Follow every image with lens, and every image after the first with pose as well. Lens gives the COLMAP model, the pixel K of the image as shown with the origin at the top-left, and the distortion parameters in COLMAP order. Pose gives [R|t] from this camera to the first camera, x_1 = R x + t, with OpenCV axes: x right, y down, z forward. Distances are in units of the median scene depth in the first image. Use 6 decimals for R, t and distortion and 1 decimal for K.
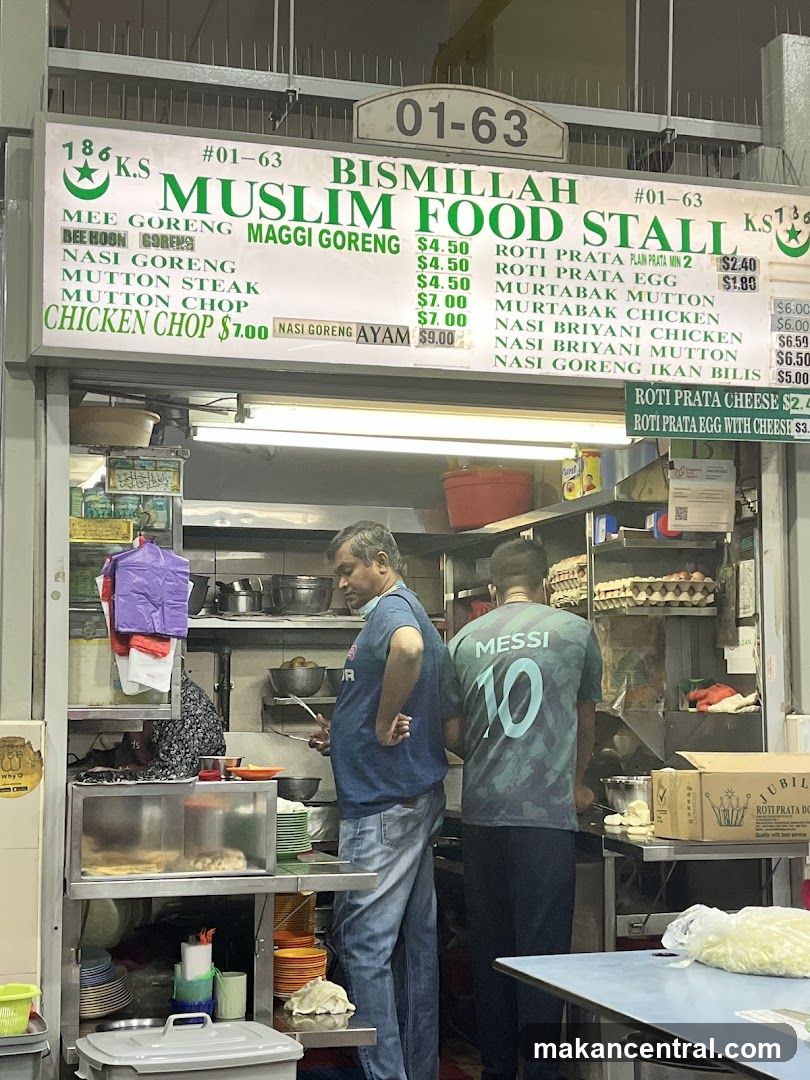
lens RADIAL K [[1630.3, 0, 405.0], [0, 1630.3, 540.0], [0, 0, 1]] dist [0.188882, -0.758802]
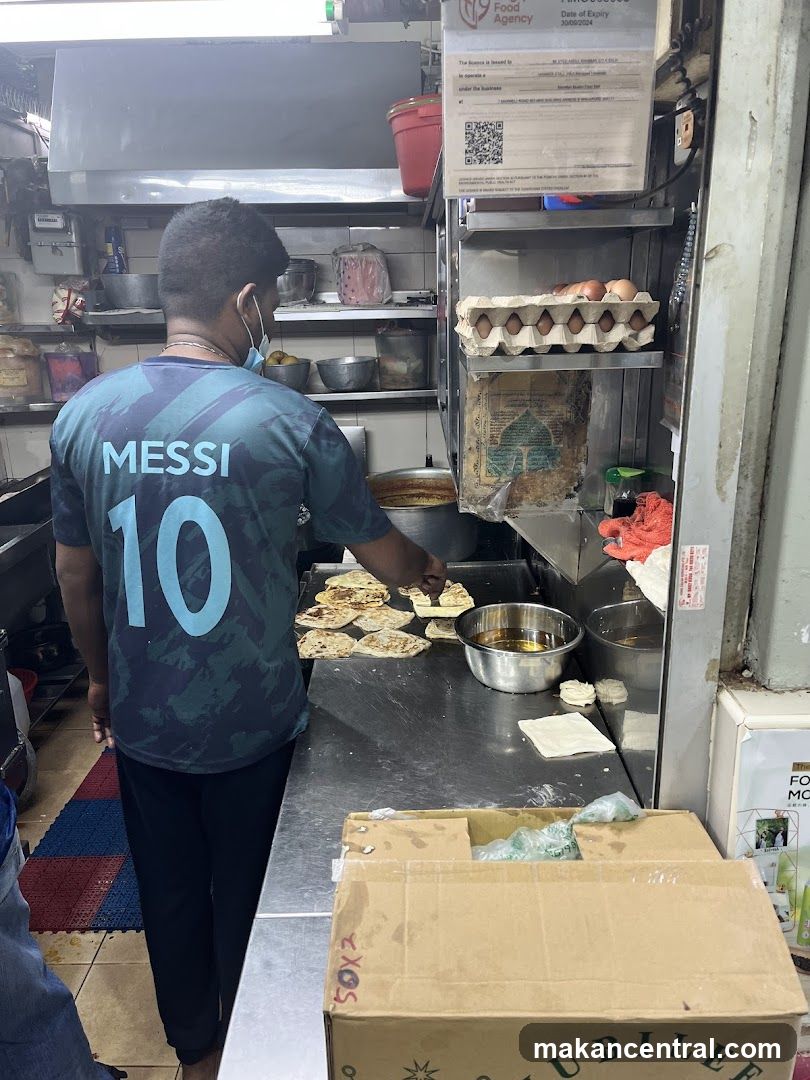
lens RADIAL K [[801.8, 0, 405.0], [0, 801.8, 540.0], [0, 0, 1]] dist [0.002457, -0.004253]
pose [[0.952450, 0.070245, -0.296488, 0.229266], [0.053517, 0.919369, 0.389738, -0.006680], [0.299959, -0.387073, 0.871894, 0.886171]]
